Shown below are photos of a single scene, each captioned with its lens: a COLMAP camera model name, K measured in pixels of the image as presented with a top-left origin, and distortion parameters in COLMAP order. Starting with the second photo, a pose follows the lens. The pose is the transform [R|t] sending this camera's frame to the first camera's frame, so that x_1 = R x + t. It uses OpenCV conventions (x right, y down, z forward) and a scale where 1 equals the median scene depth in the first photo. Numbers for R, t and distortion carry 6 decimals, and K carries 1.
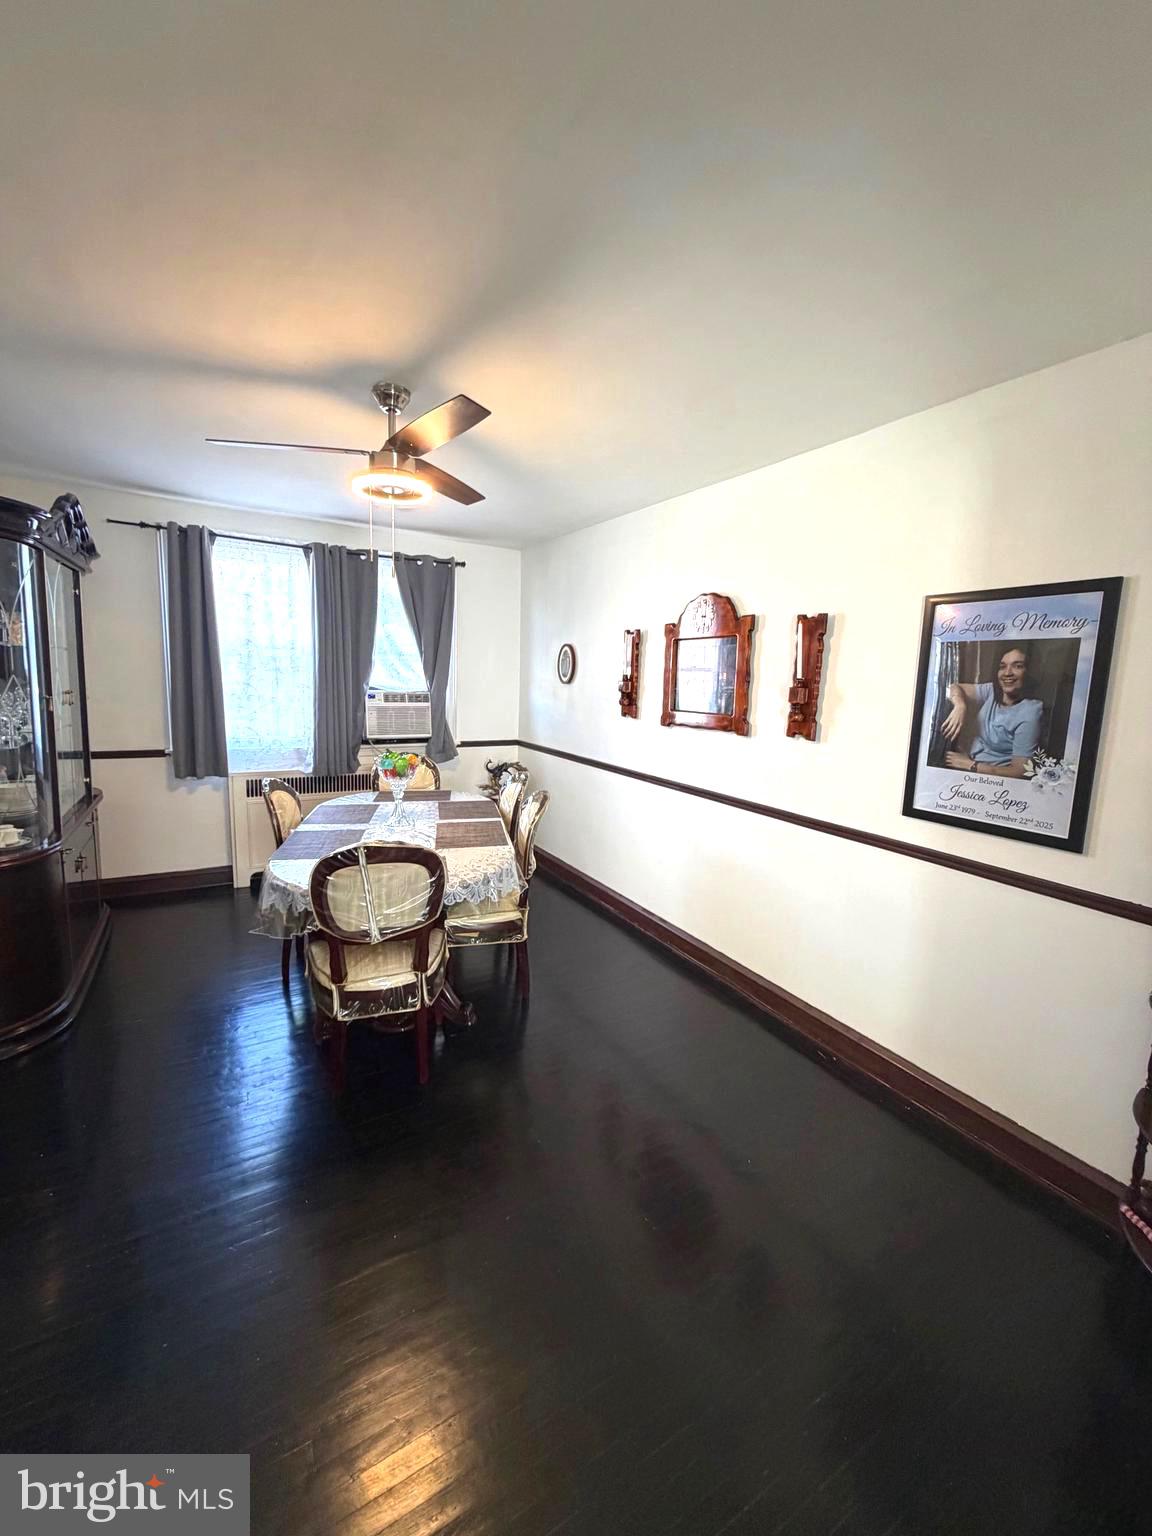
lens RADIAL K [[611.7, 0, 576.2], [0, 611.7, 763.4], [0, 0, 1]] dist [0.001271, 0.000098]
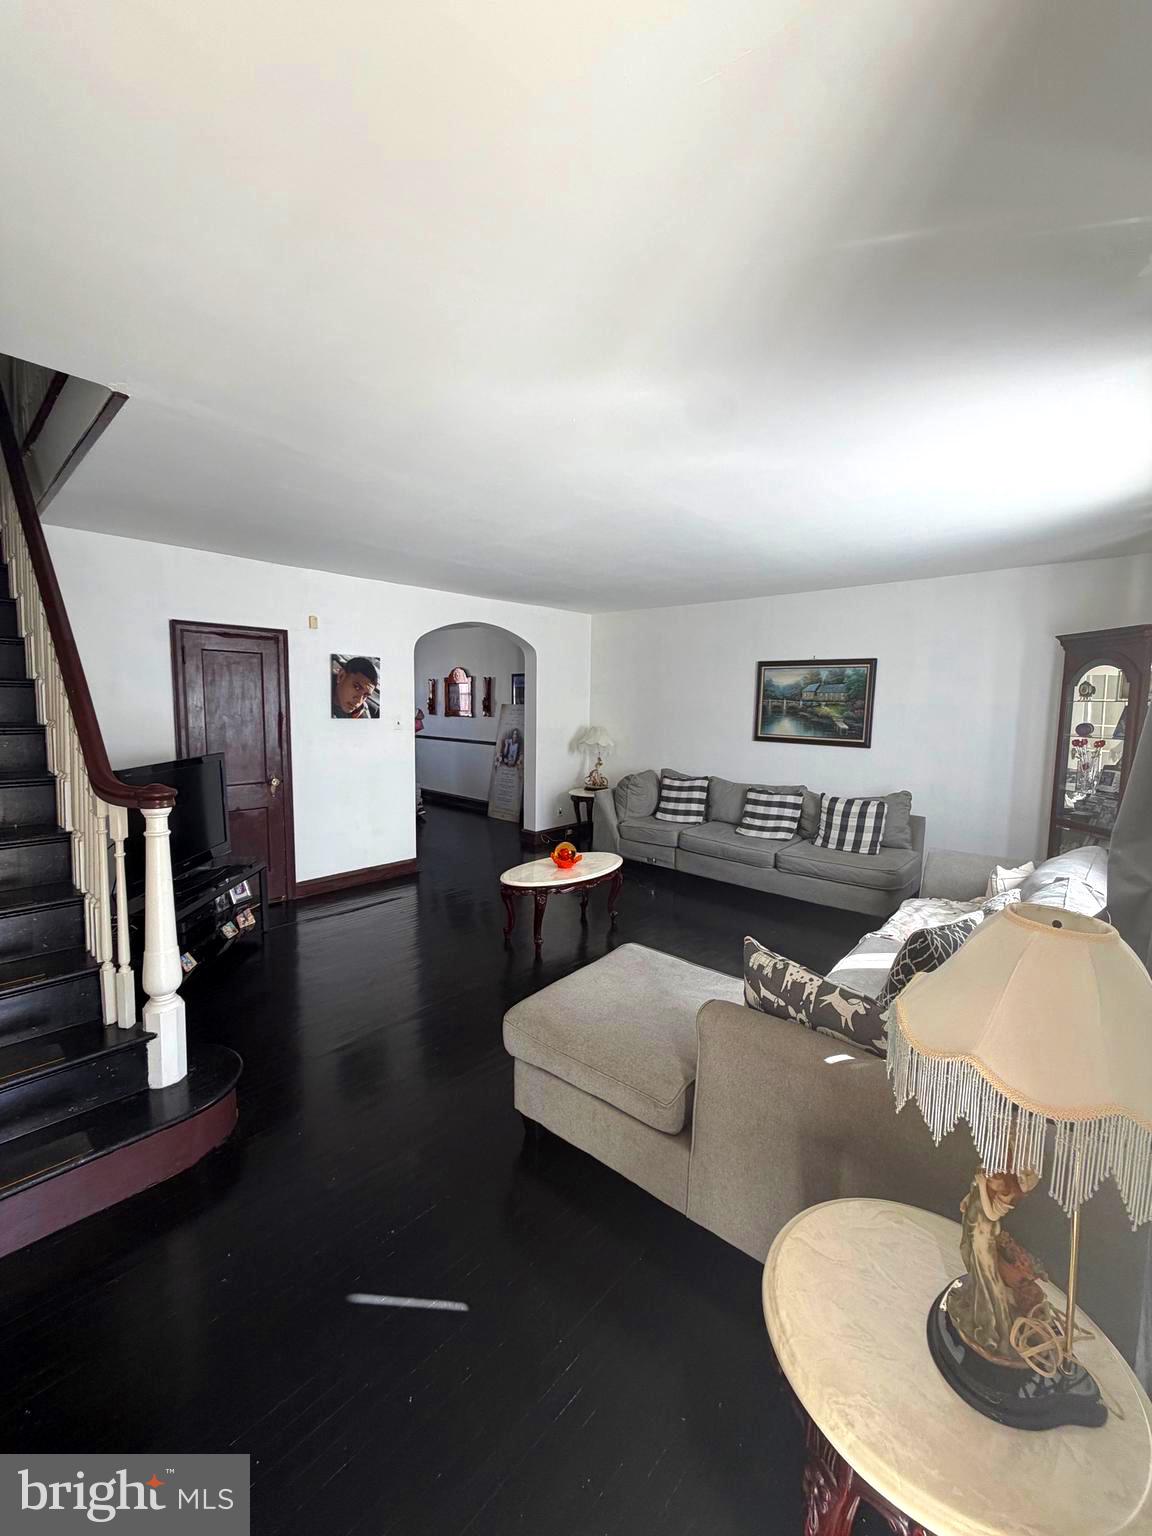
lens RADIAL K [[611.7, 0, 583.2], [0, 611.7, 767.1], [0, 0, 1]] dist [0.001271, 0.000098]
pose [[0.949277, -0.058213, 0.309005, -0.161627], [0.065281, 0.997788, -0.012575, 0.299404], [-0.307589, 0.032109, 0.950977, -2.219857]]
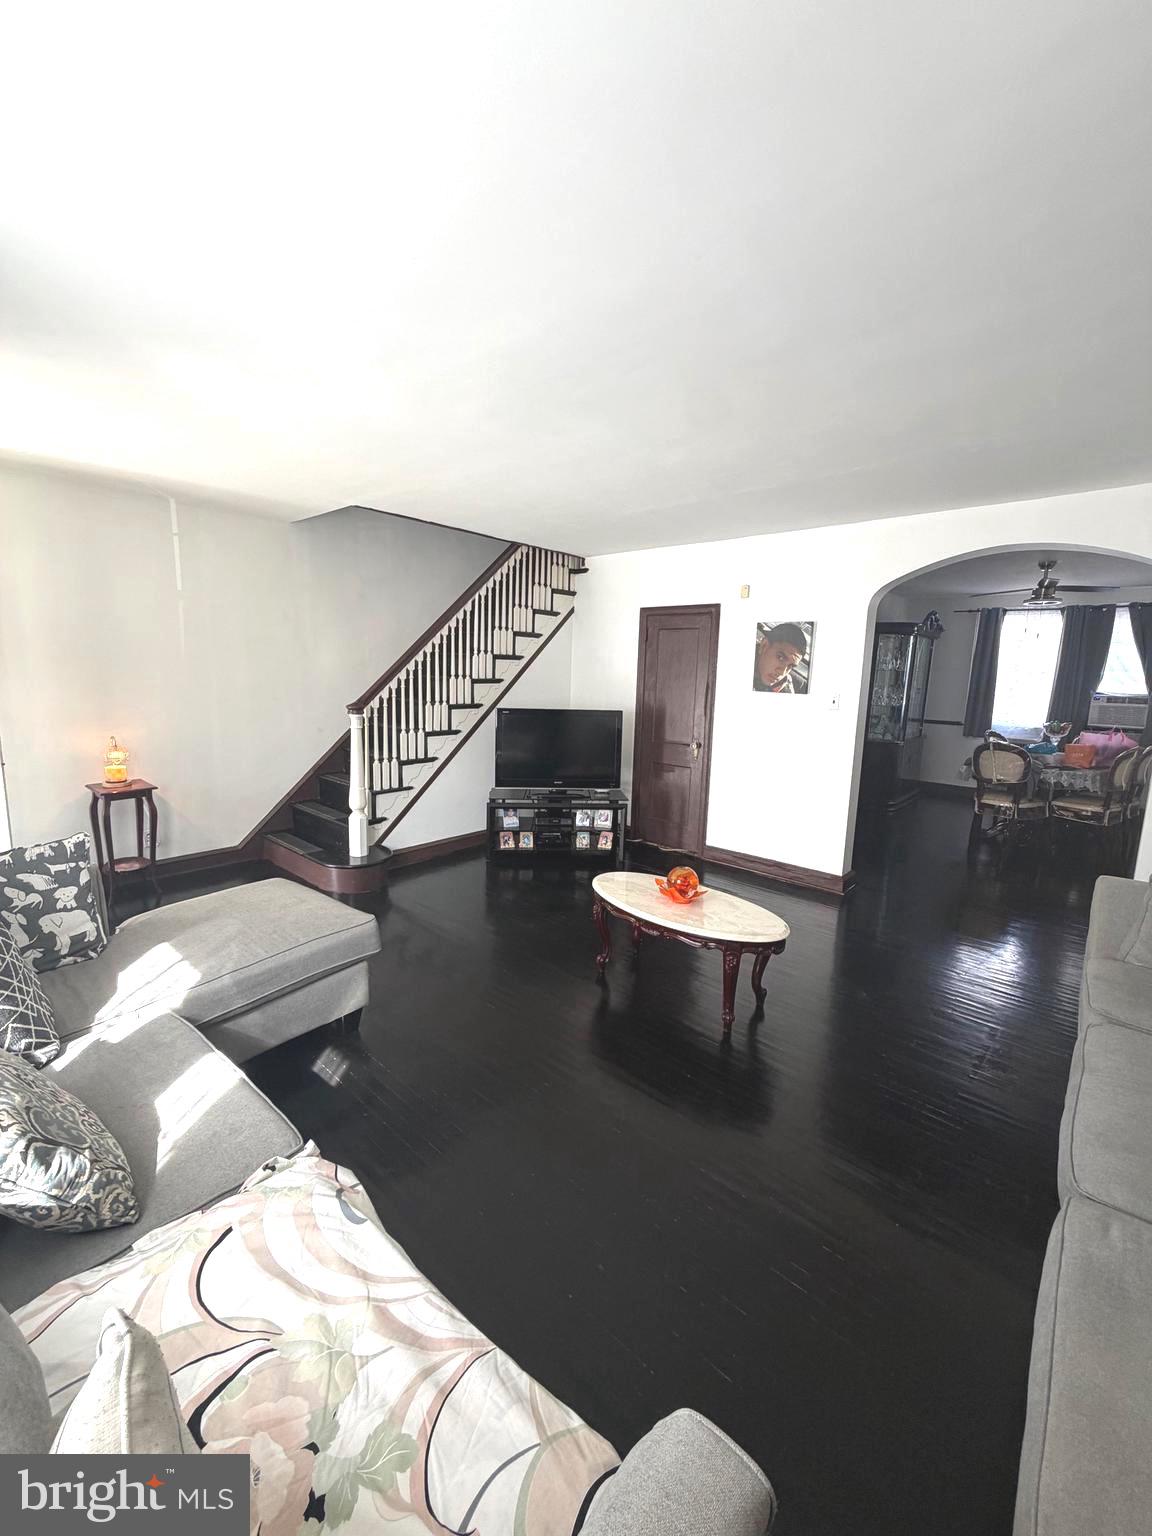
lens RADIAL K [[611.7, 0, 570.8], [0, 611.7, 766.1], [0, 0, 1]] dist [0.001271, 0.000098]
pose [[0.313214, 0.116580, -0.942500, 1.261821], [-0.145973, 0.986553, 0.073519, 0.238435], [0.938397, 0.114553, 0.326020, -1.249028]]
